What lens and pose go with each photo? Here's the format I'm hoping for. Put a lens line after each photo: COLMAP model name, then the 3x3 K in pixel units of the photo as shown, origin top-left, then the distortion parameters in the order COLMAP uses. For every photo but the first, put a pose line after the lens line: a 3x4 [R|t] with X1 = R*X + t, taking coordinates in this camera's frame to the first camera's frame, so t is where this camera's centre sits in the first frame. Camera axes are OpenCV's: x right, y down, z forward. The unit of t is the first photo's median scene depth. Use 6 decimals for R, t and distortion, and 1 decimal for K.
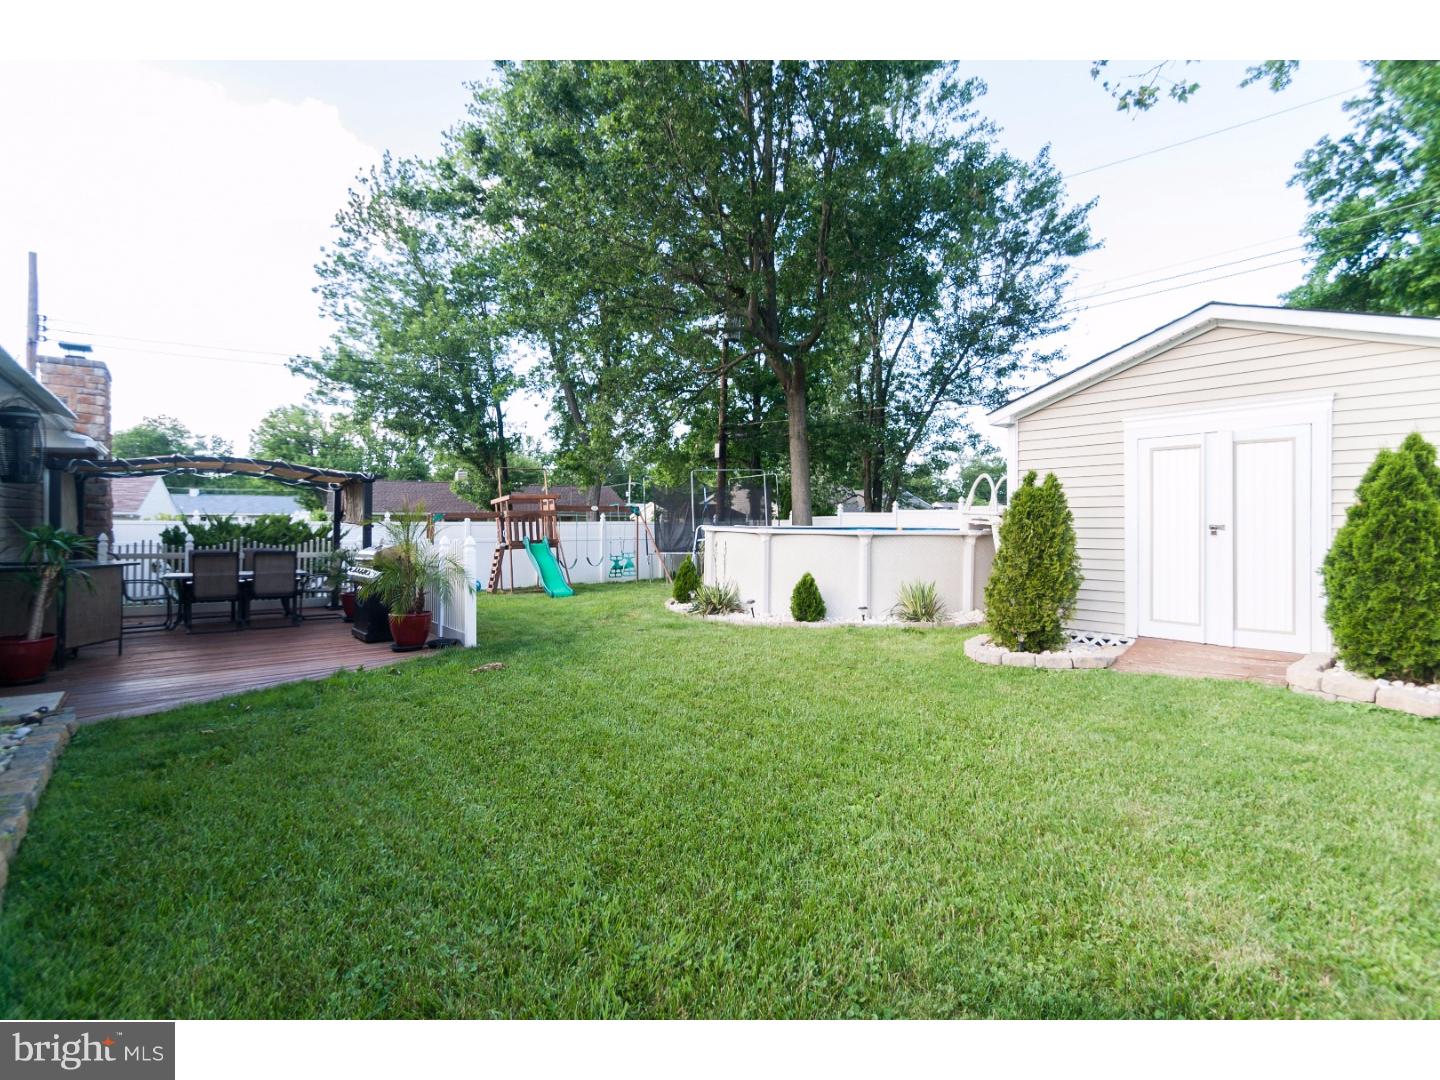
lens RADIAL K [[682.8, 0, 685.7], [0, 682.8, 520.7], [0, 0, 1]] dist [0.002507, -0.004999]
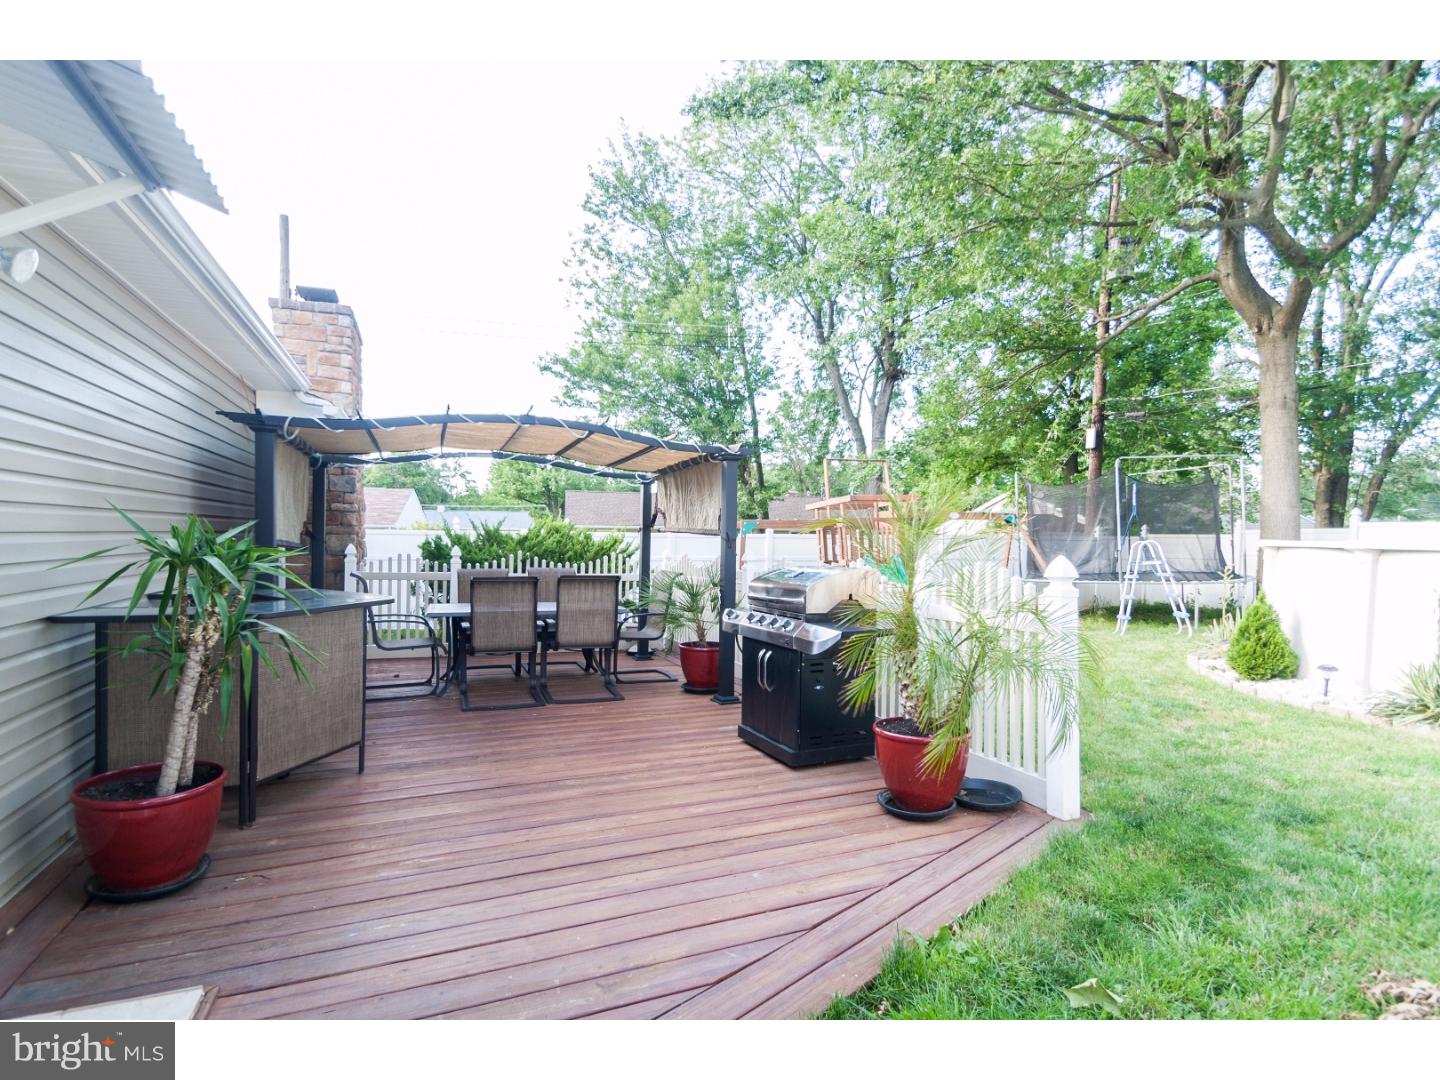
lens RADIAL K [[682.8, 0, 722.2], [0, 682.8, 542.5], [0, 0, 1]] dist [0.002507, -0.004999]
pose [[0.973362, 0.002947, -0.229257, -0.278605], [-0.000822, 0.999956, 0.009364, 0.008248], [0.229274, -0.008926, 0.973321, 0.351839]]
